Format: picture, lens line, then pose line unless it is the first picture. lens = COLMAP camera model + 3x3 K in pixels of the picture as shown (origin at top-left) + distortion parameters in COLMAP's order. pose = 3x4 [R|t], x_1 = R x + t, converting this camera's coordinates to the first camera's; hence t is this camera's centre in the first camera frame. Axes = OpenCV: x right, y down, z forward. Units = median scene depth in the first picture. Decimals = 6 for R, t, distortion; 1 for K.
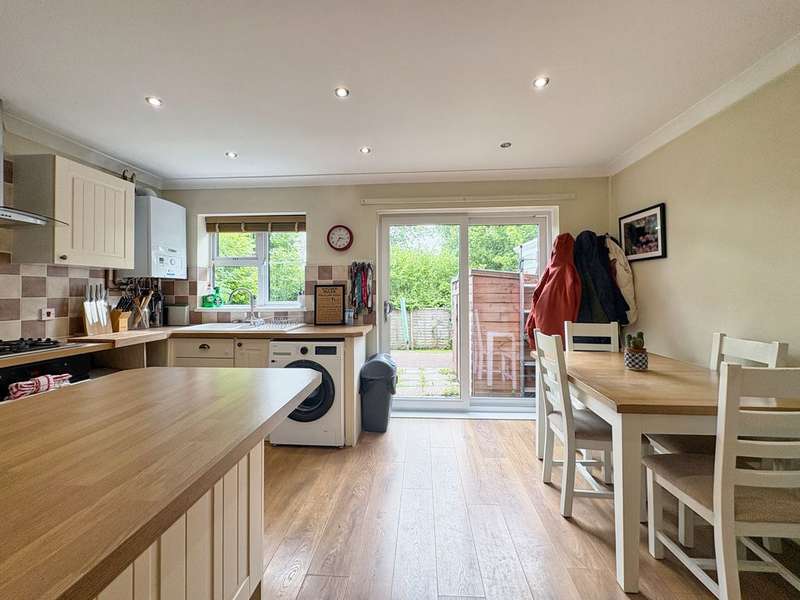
lens RADIAL K [[325.3, 0, 399.1], [0, 325.3, 286.4], [0, 0, 1]] dist [0.000149, 0.000114]
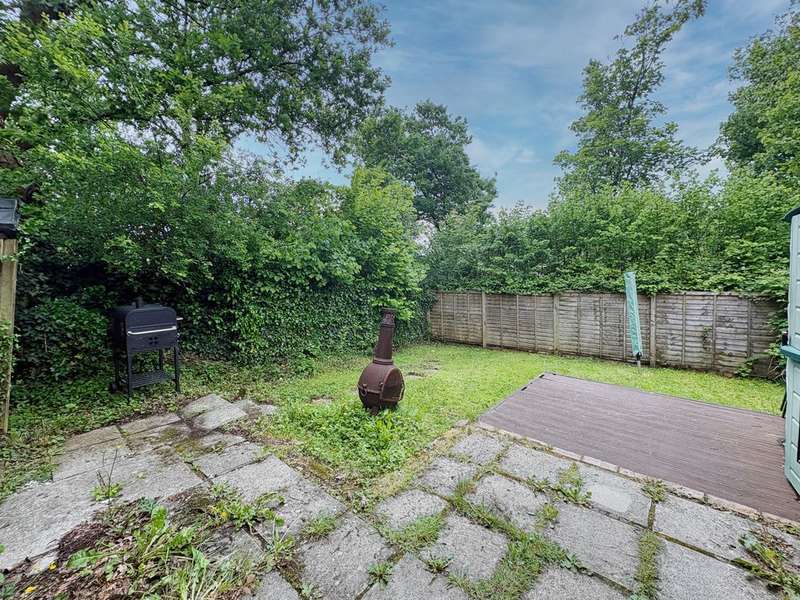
lens RADIAL K [[325.3, 0, 404.7], [0, 325.3, 288.2], [0, 0, 1]] dist [0.000149, 0.000114]
pose [[0.807965, 0.026045, -0.588655, 0.097466], [0.020483, 0.997177, 0.072234, 0.061135], [0.588875, -0.070420, 0.805151, 1.387963]]
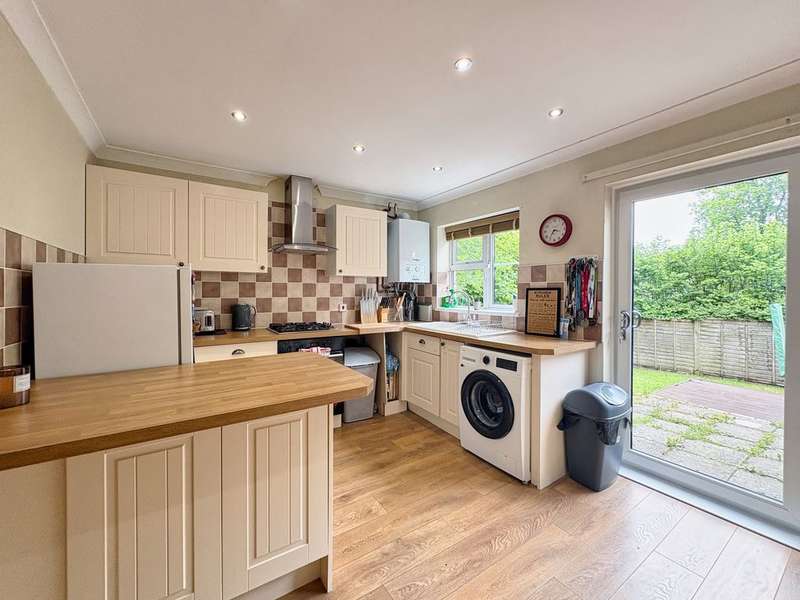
lens RADIAL K [[325.3, 0, 400.9], [0, 325.3, 291.9], [0, 0, 1]] dist [0.000149, 0.000114]
pose [[0.614064, 0.010168, -0.789191, 0.231253], [0.006150, 0.999825, 0.017667, -0.011618], [0.789232, -0.015703, 0.613894, 0.196747]]
